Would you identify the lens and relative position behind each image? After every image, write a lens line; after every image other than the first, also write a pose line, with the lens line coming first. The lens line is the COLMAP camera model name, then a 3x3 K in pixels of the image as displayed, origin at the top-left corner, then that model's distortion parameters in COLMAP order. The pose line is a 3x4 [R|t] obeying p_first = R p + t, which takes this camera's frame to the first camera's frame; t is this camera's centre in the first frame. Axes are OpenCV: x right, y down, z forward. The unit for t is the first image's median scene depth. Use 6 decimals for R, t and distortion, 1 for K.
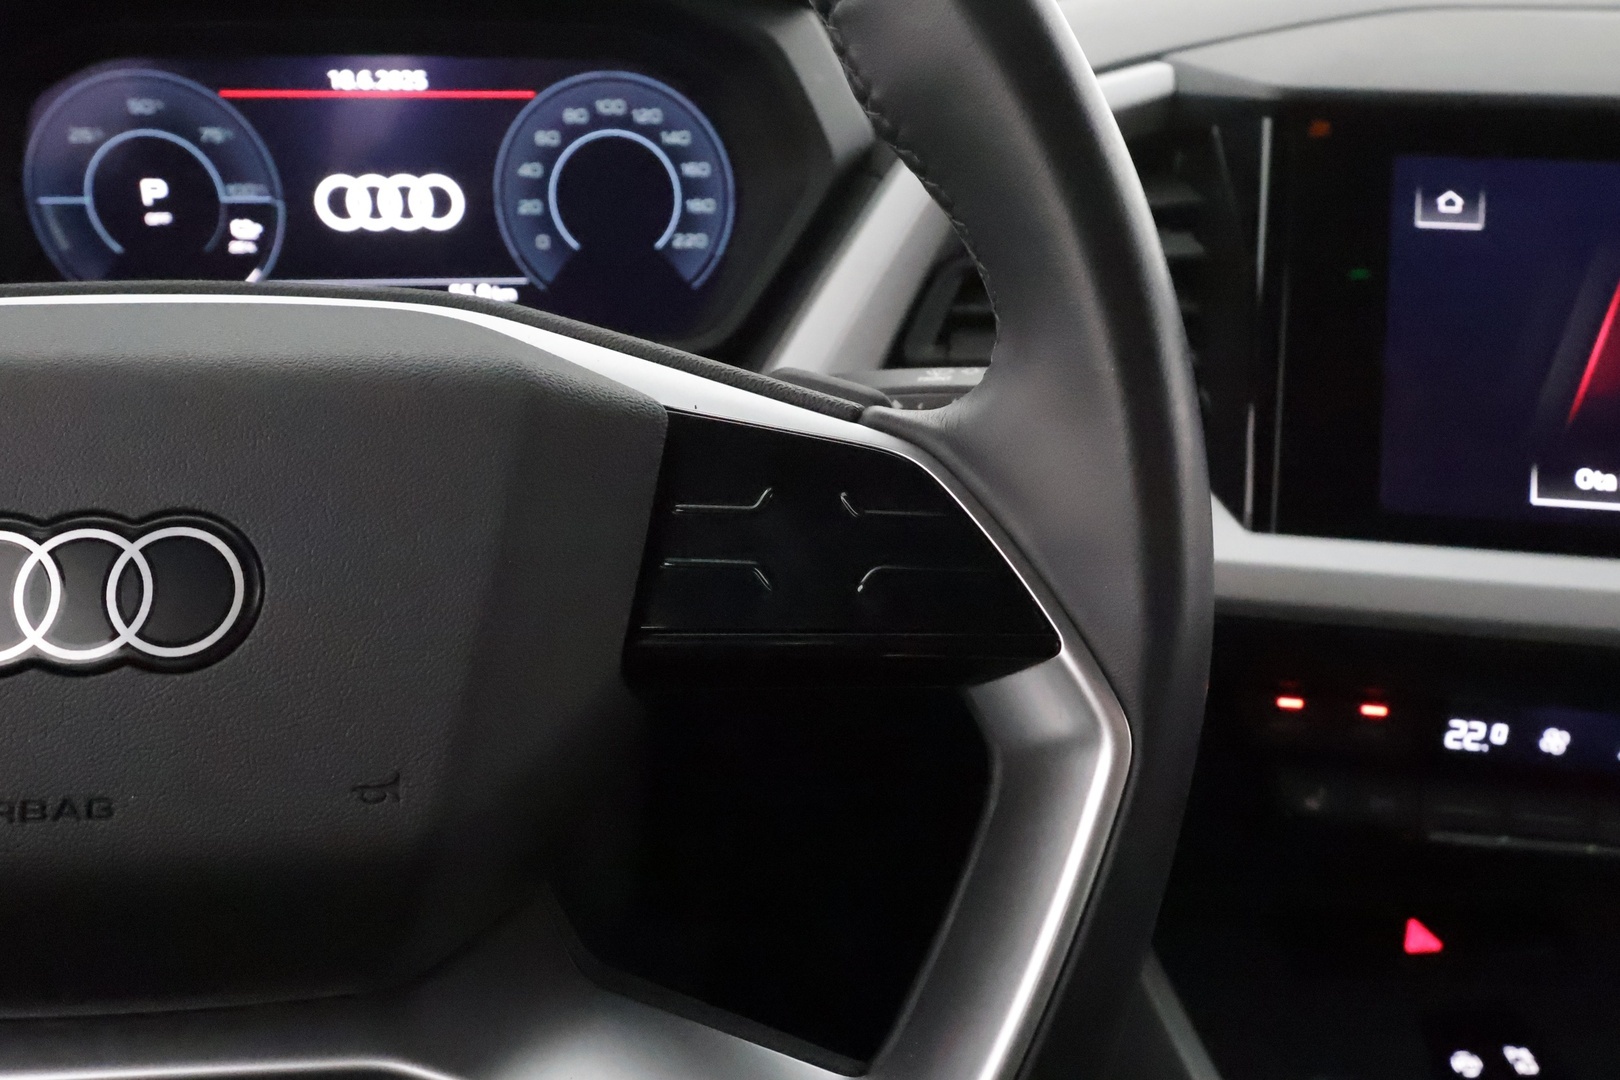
lens RADIAL K [[1288.9, 0, 810.0], [0, 1288.9, 540.0], [0, 0, 1]] dist [0.005804, -0.007361]
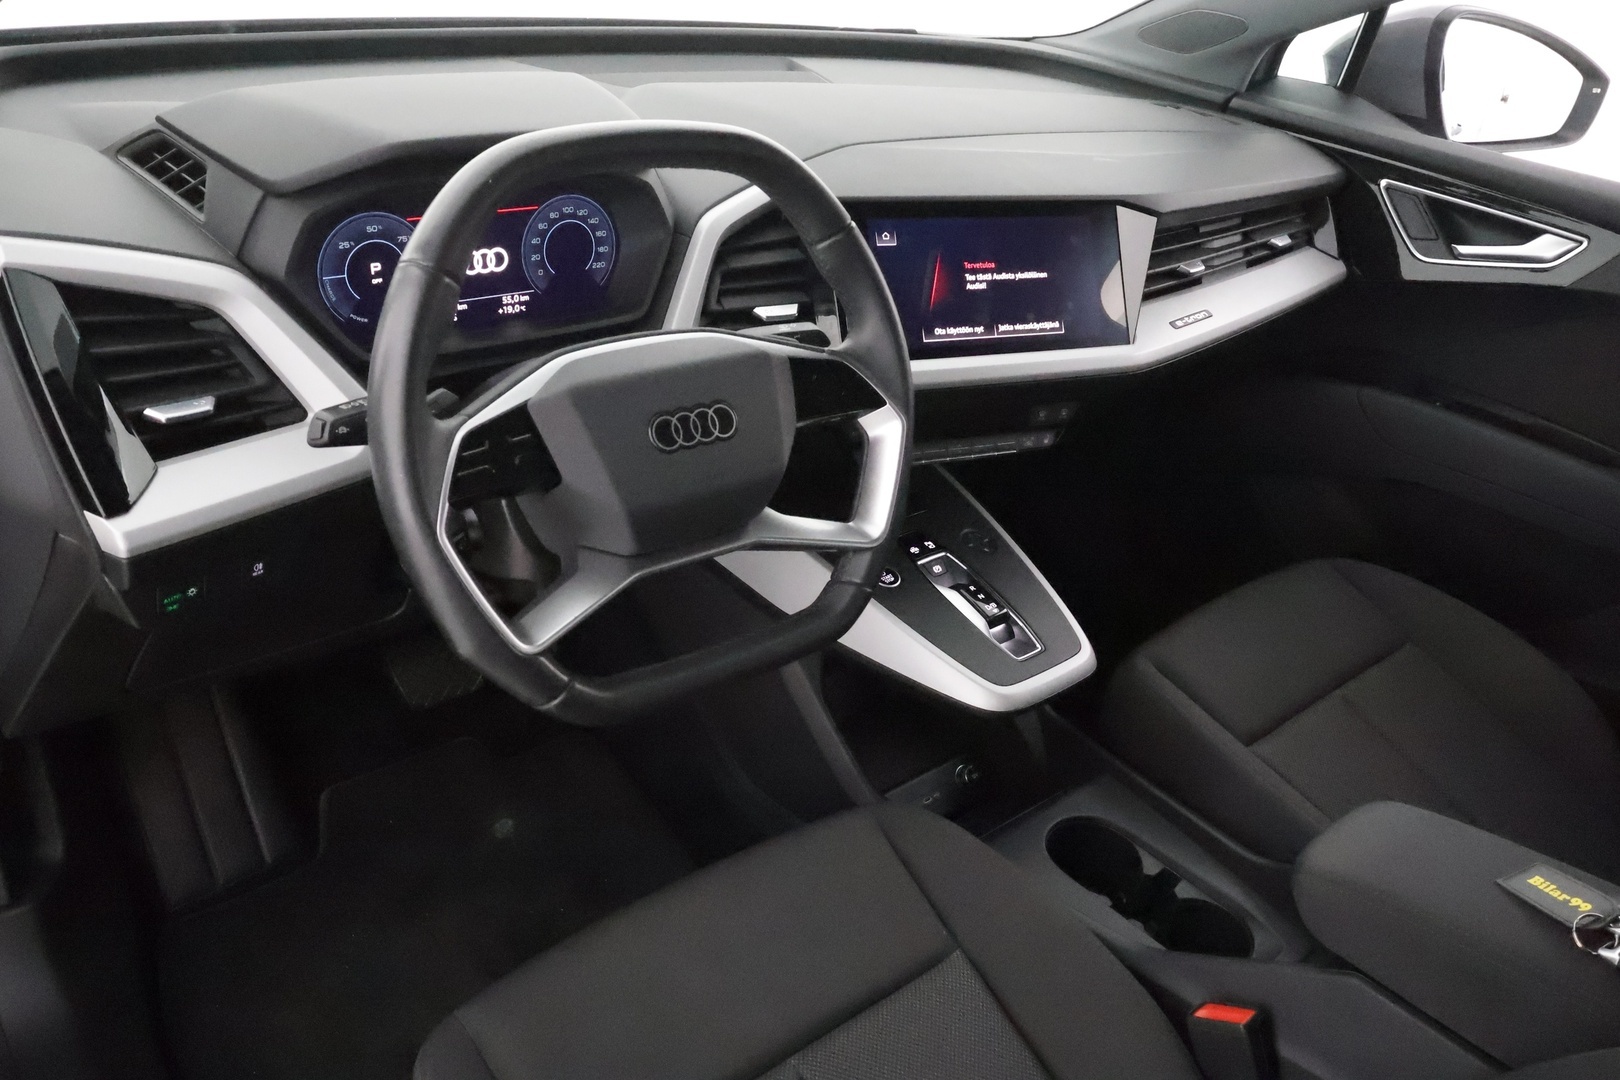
lens RADIAL K [[1288.9, 0, 810.0], [0, 1288.9, 540.0], [0, 0, 1]] dist [0.005804, -0.007361]
pose [[0.819219, -0.205096, 0.535551, -1.147662], [0.126558, 0.975494, 0.179985, -0.130949], [-0.559341, -0.079668, 0.825100, -1.140657]]
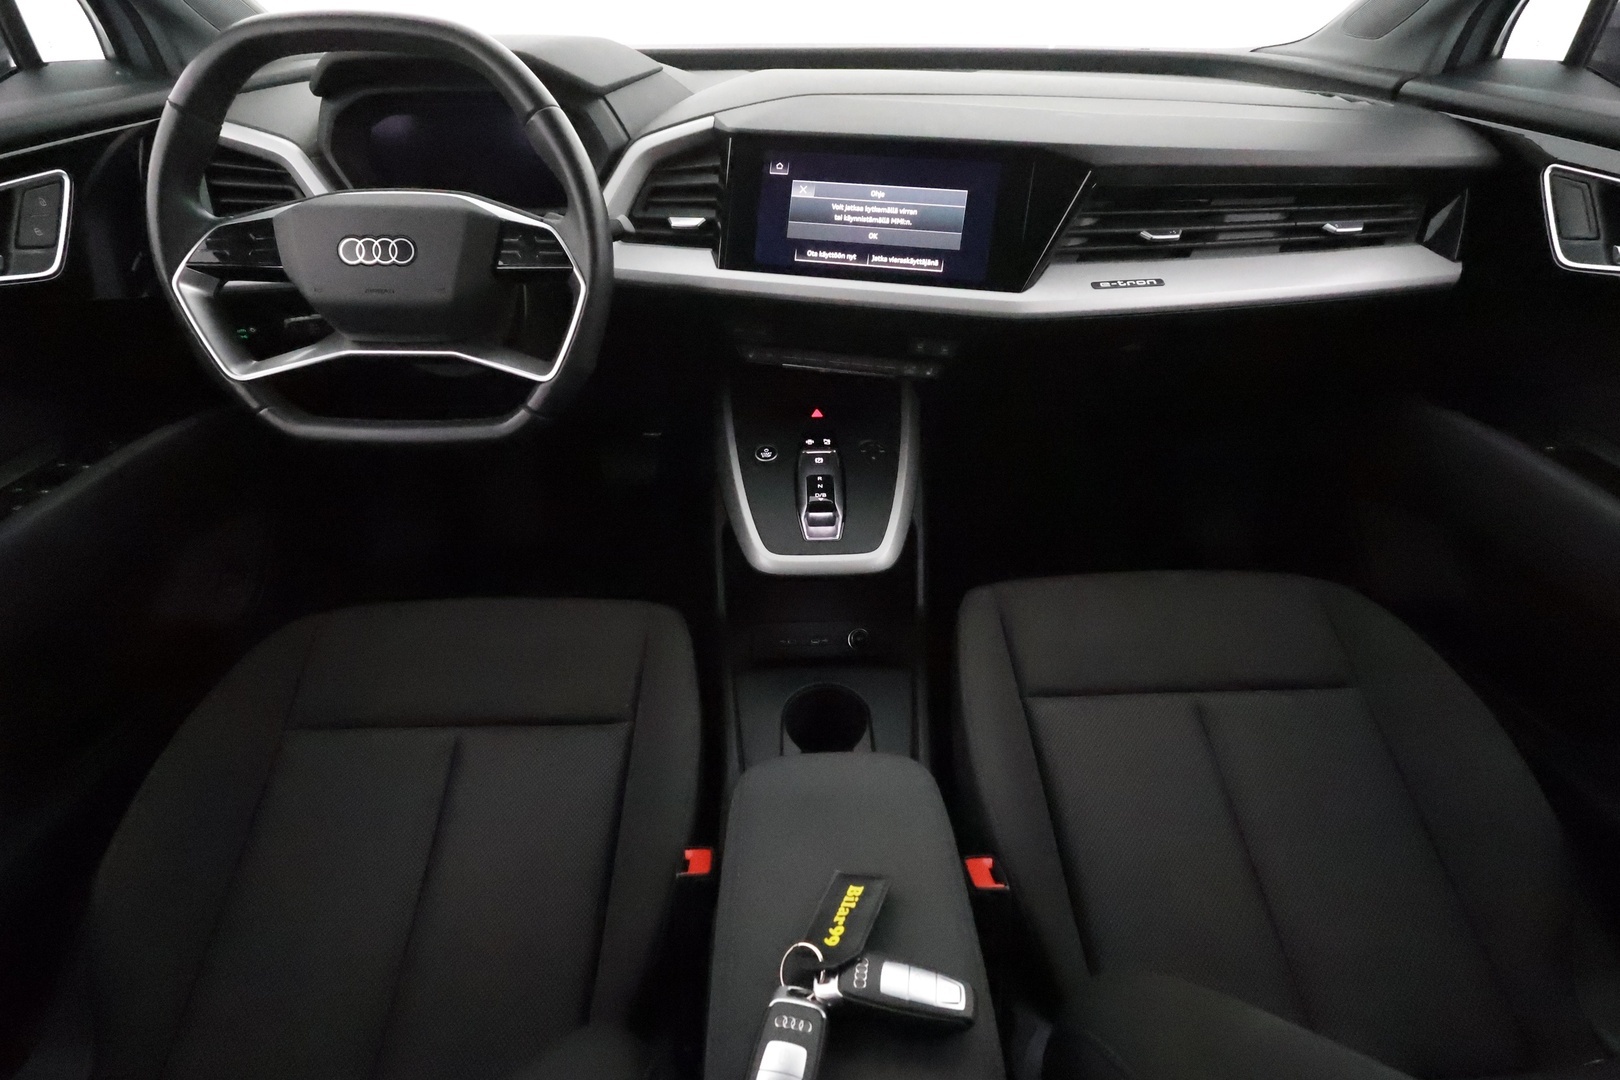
lens RADIAL K [[759.2, 0, 810.0], [0, 759.2, 540.0], [0, 0, 1]] dist [0.000461, 0.001462]
pose [[0.997028, 0.038433, -0.066767, 0.675725], [-0.022138, 0.973050, 0.229530, 0.207216], [0.073789, -0.227370, 0.971009, -1.025748]]
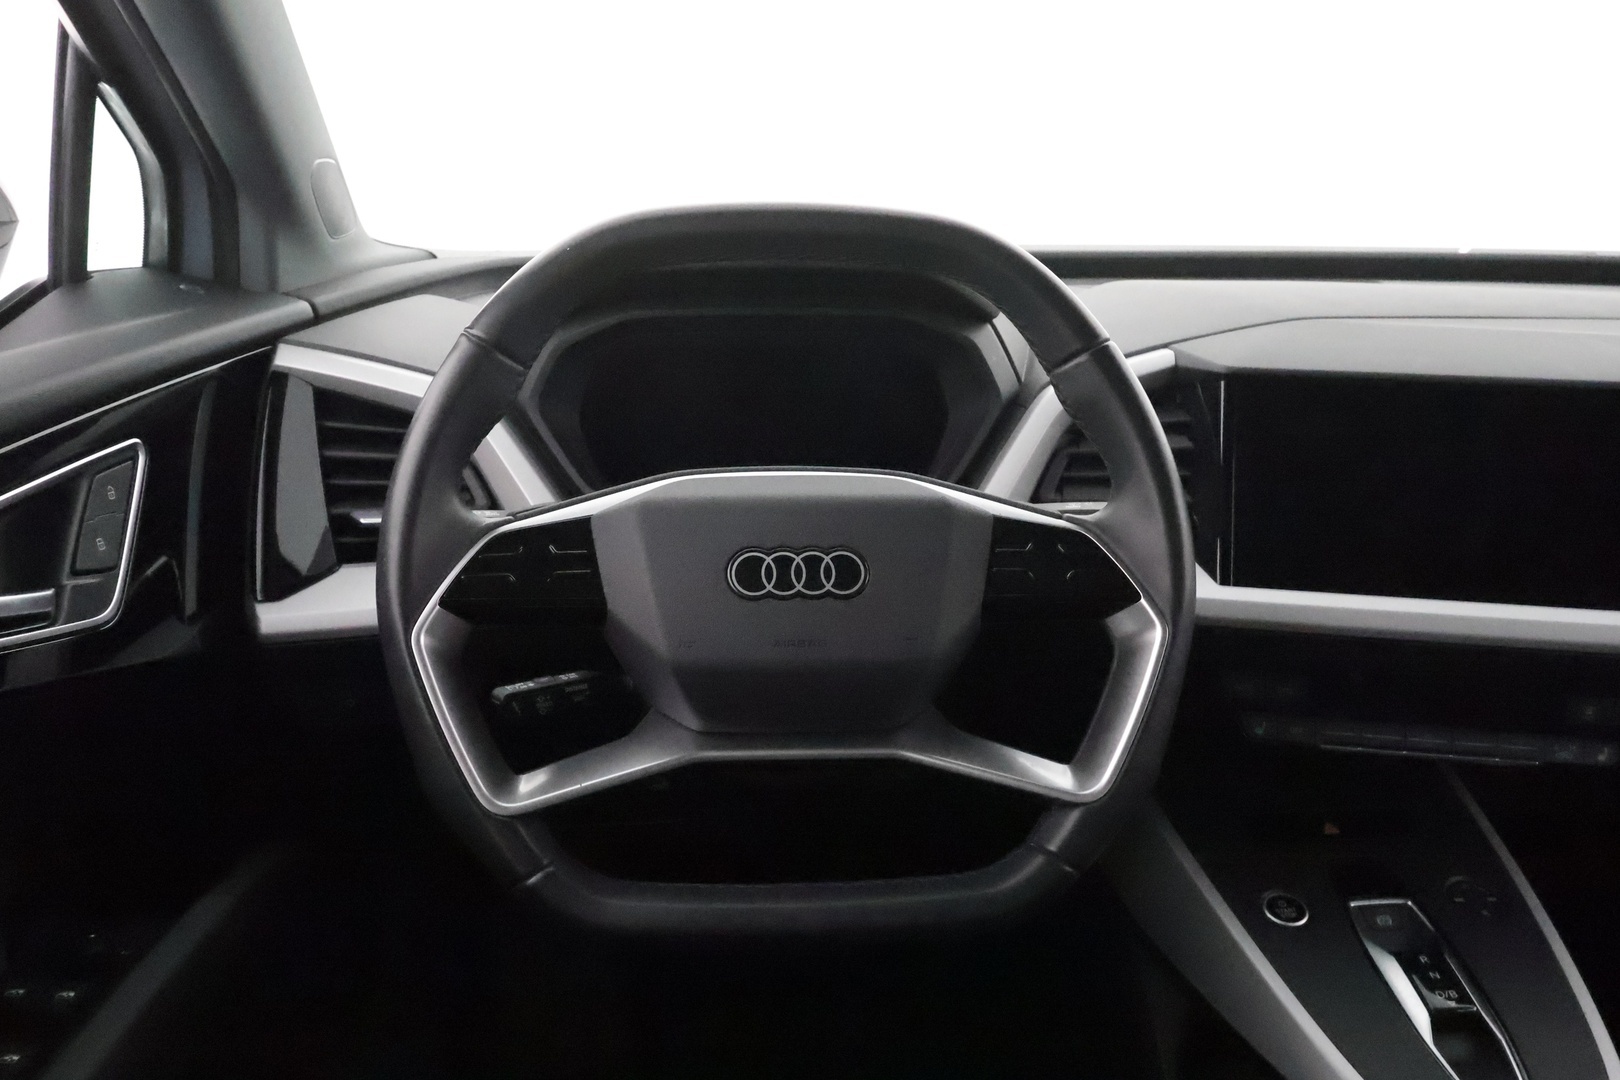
lens RADIAL K [[1288.9, 0, 810.0], [0, 1288.9, 540.0], [0, 0, 1]] dist [0.005804, -0.007361]
pose [[0.999973, 0.002187, -0.007068, -0.253324], [-0.002998, 0.993142, -0.116876, 0.144395], [0.006764, 0.116894, 0.993121, -0.901866]]
